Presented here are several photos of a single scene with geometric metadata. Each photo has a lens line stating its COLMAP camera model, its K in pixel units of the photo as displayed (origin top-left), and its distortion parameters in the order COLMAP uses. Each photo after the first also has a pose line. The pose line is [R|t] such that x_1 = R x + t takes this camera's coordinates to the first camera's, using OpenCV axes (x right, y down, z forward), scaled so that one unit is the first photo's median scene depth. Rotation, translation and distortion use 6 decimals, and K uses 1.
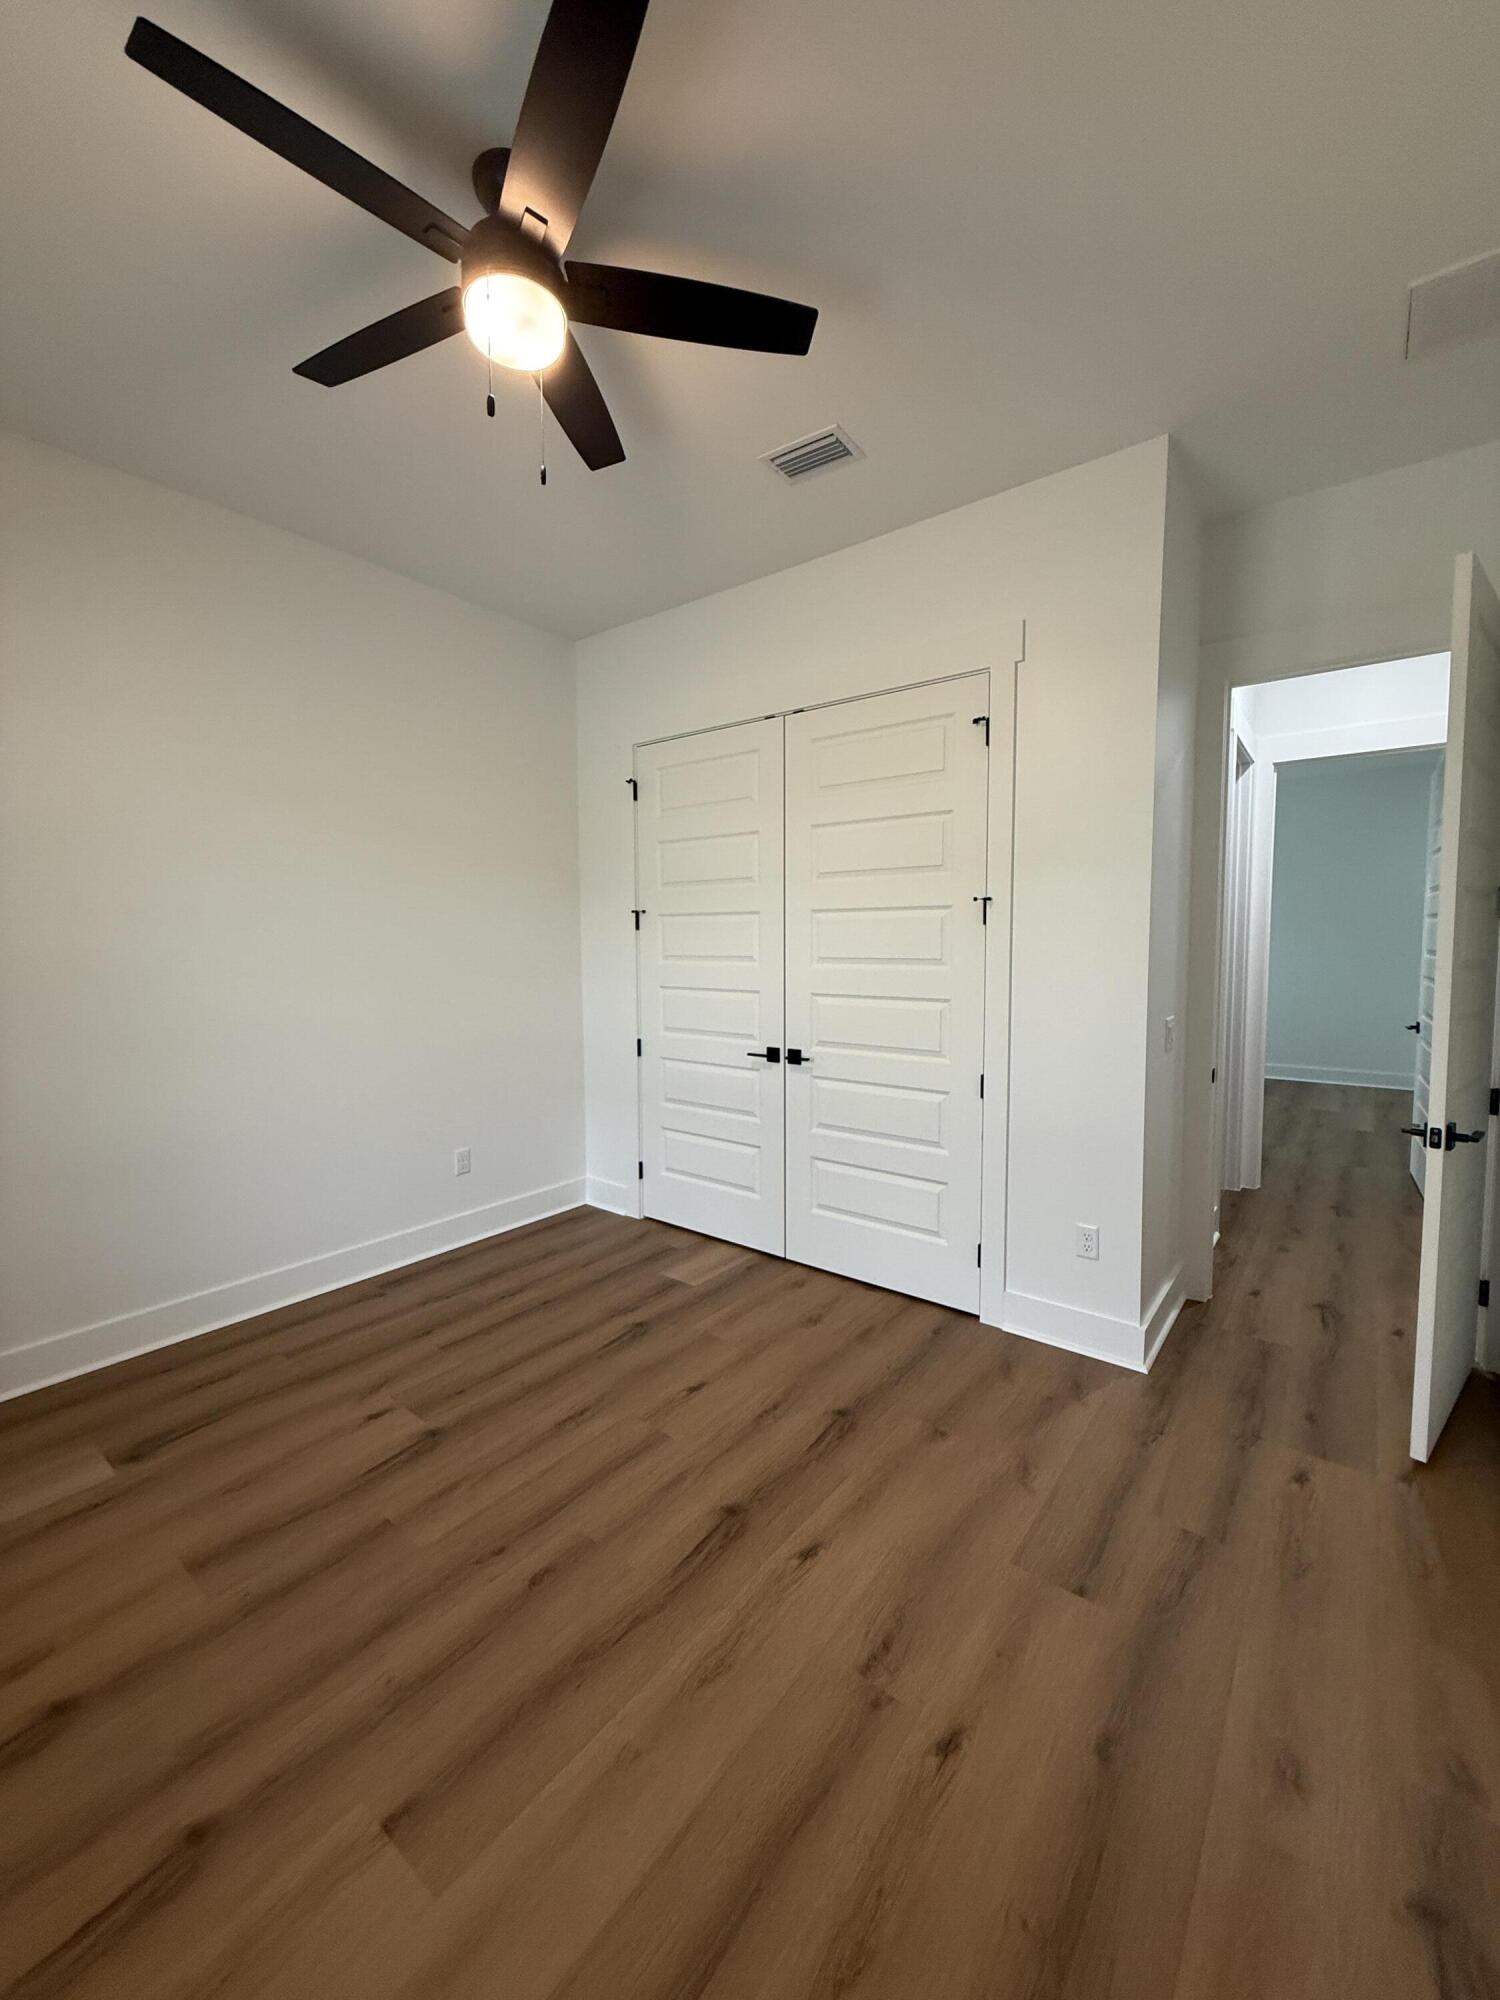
lens RADIAL K [[798.3, 0, 746.8], [0, 798.3, 993.9], [0, 0, 1]] dist [0.000904, -0.000034]
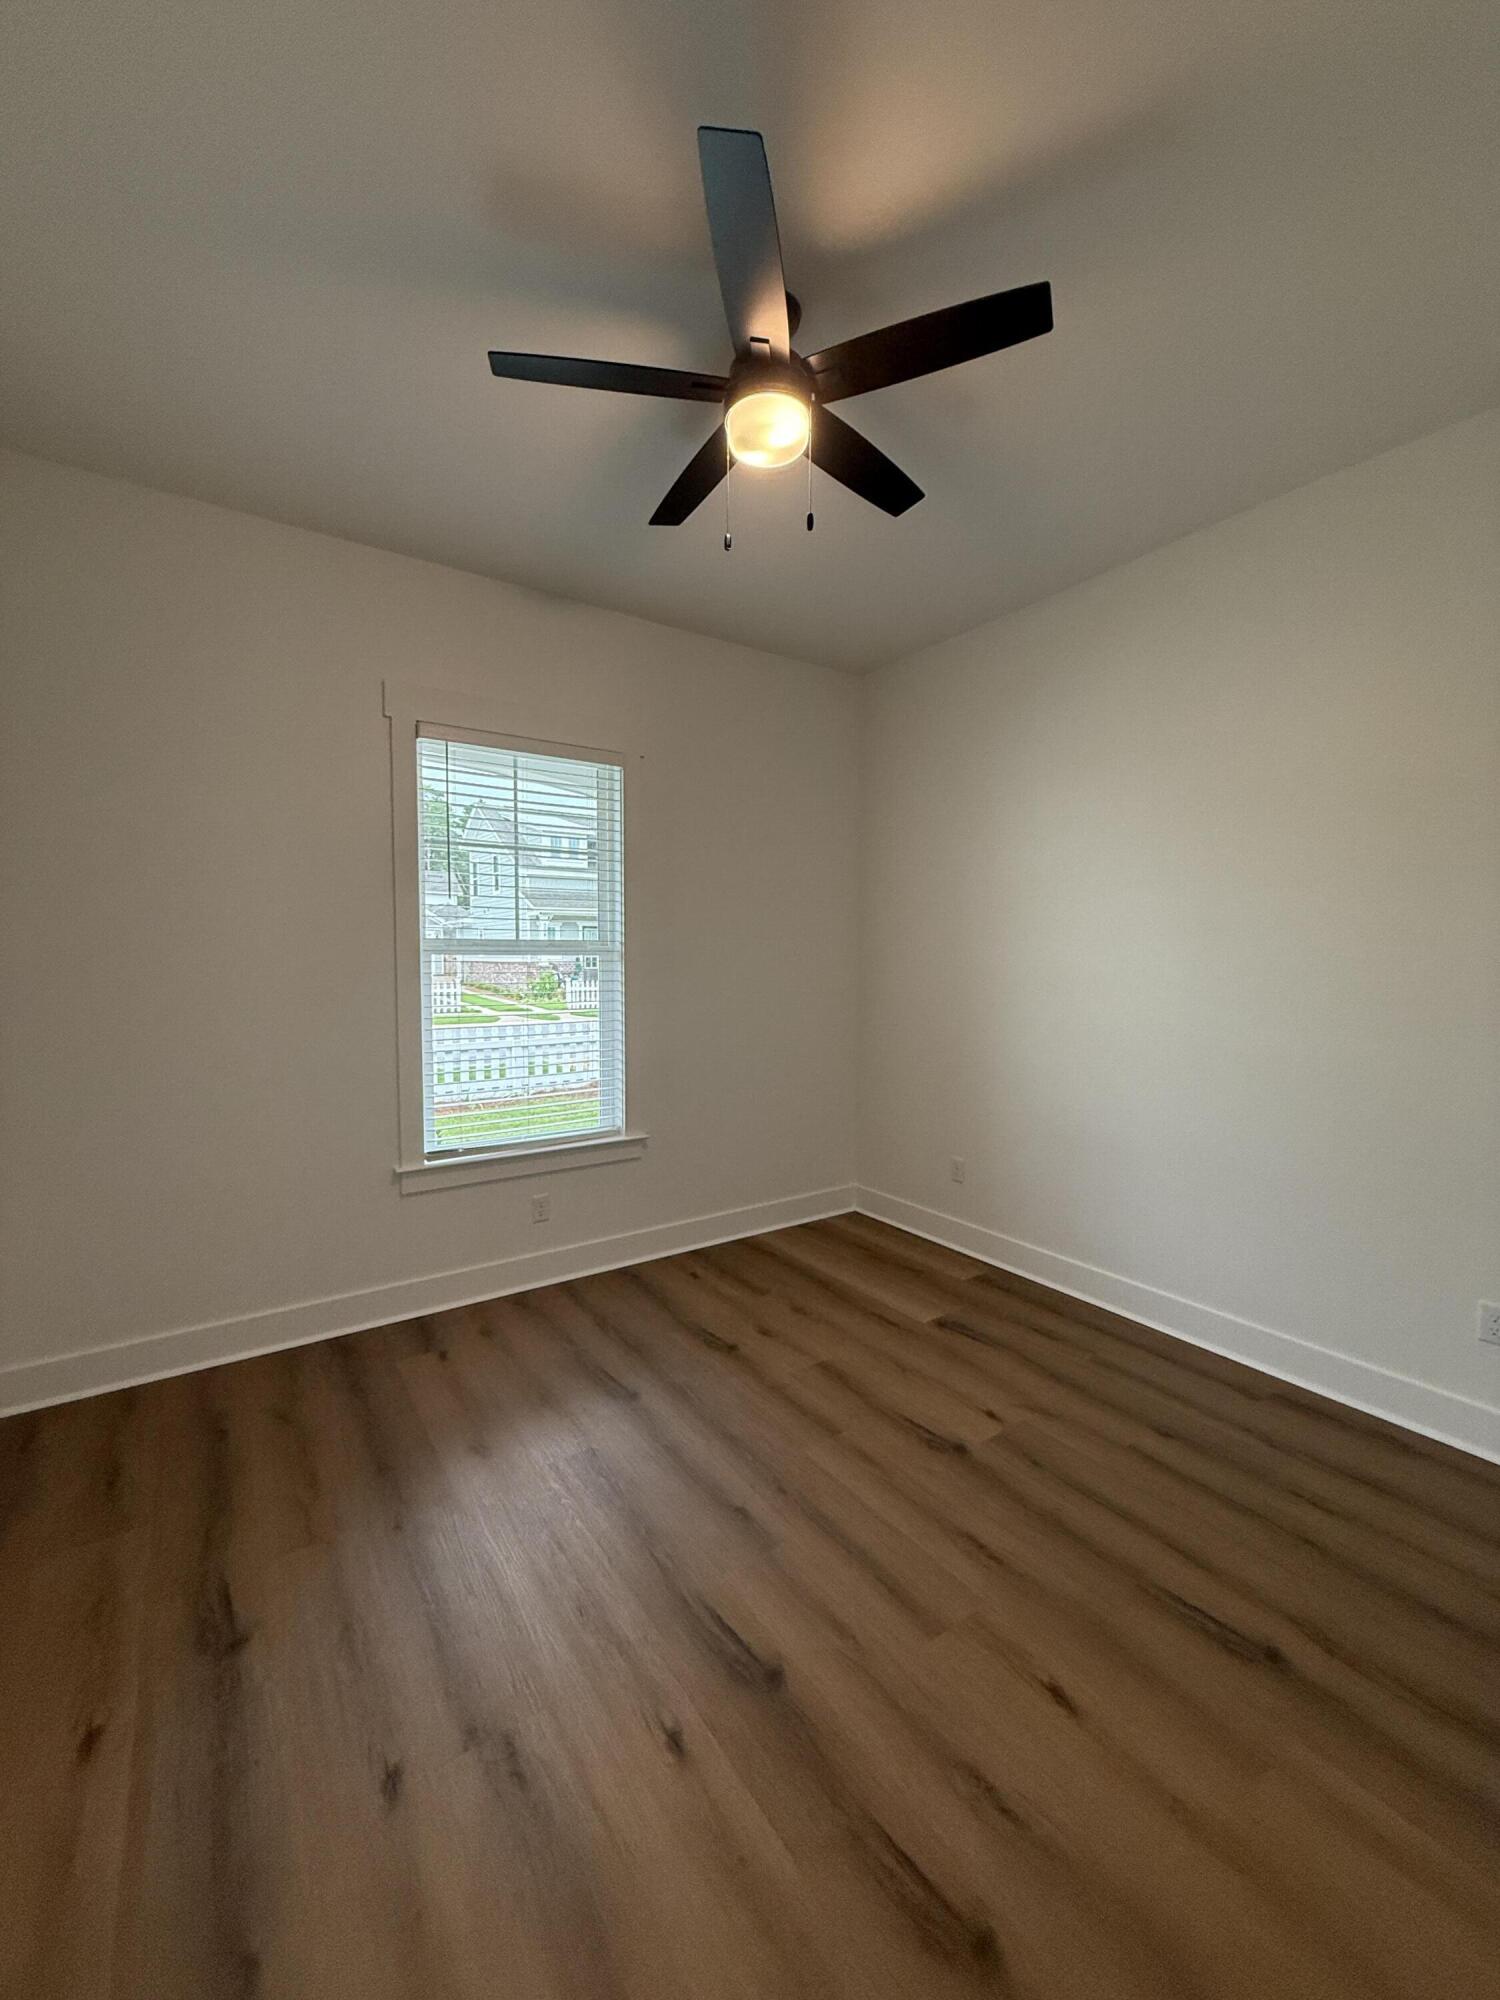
lens RADIAL K [[798.3, 0, 746.8], [0, 798.3, 993.9], [0, 0, 1]] dist [0.000904, -0.000034]
pose [[-0.302228, 0.052217, -0.951804, 0.595710], [-0.064686, 0.995073, 0.075131, -0.076398], [0.951038, 0.084275, -0.297361, 0.961776]]
